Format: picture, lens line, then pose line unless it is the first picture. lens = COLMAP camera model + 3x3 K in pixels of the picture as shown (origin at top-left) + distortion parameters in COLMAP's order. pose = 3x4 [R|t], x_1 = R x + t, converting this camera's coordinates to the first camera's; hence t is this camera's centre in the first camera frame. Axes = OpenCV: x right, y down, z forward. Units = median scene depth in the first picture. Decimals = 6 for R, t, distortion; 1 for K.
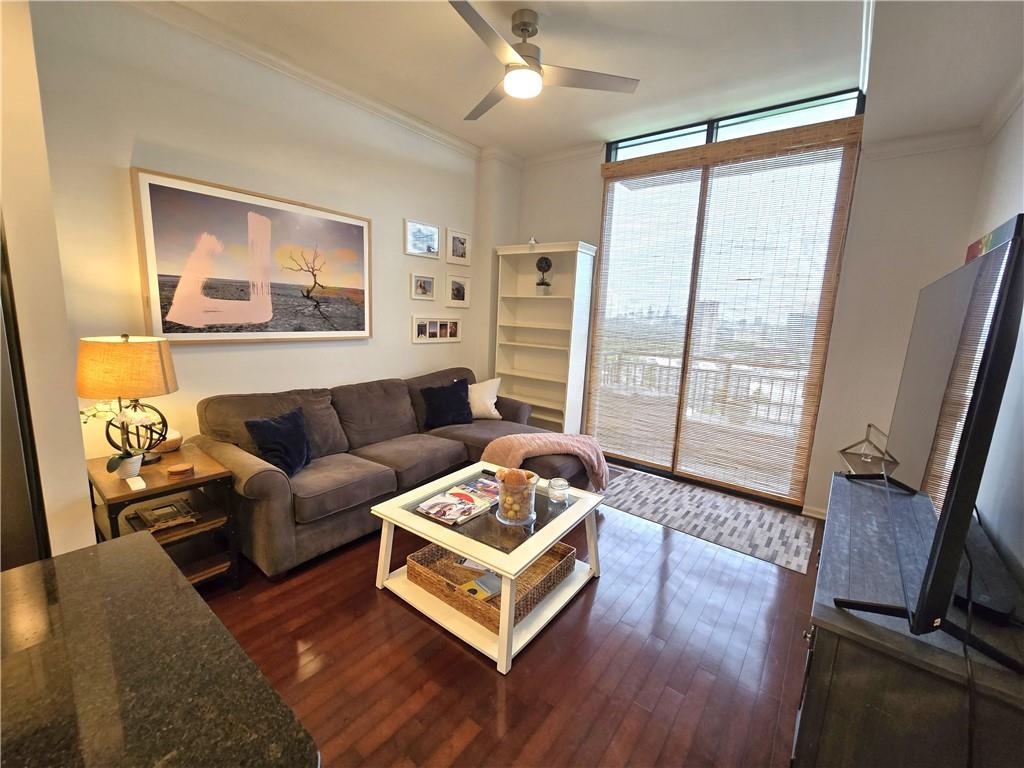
lens RADIAL K [[422.5, 0, 512.0], [0, 422.5, 384.0], [0, 0, 1]] dist [-0.003370, -0.000411]
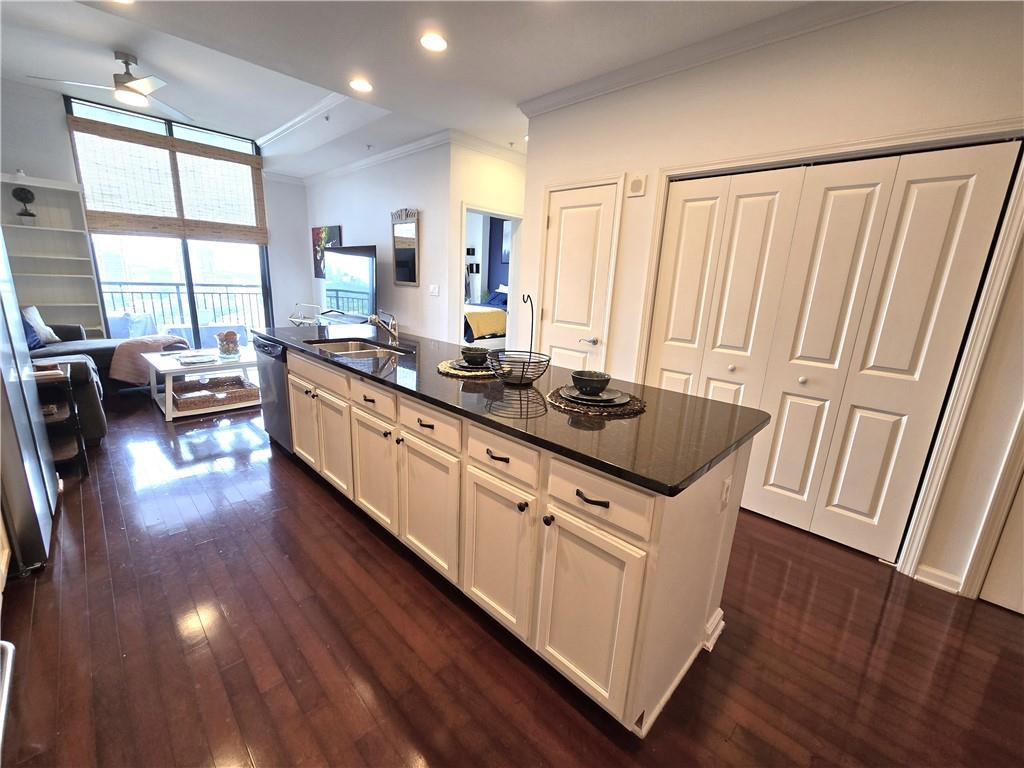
lens RADIAL K [[422.5, 0, 512.0], [0, 422.5, 384.0], [0, 0, 1]] dist [-0.003370, -0.000411]
pose [[0.116037, -0.273136, 0.954951, -1.201072], [0.125131, 0.957806, 0.258748, 0.063705], [-0.985331, 0.089470, 0.145319, -0.404995]]
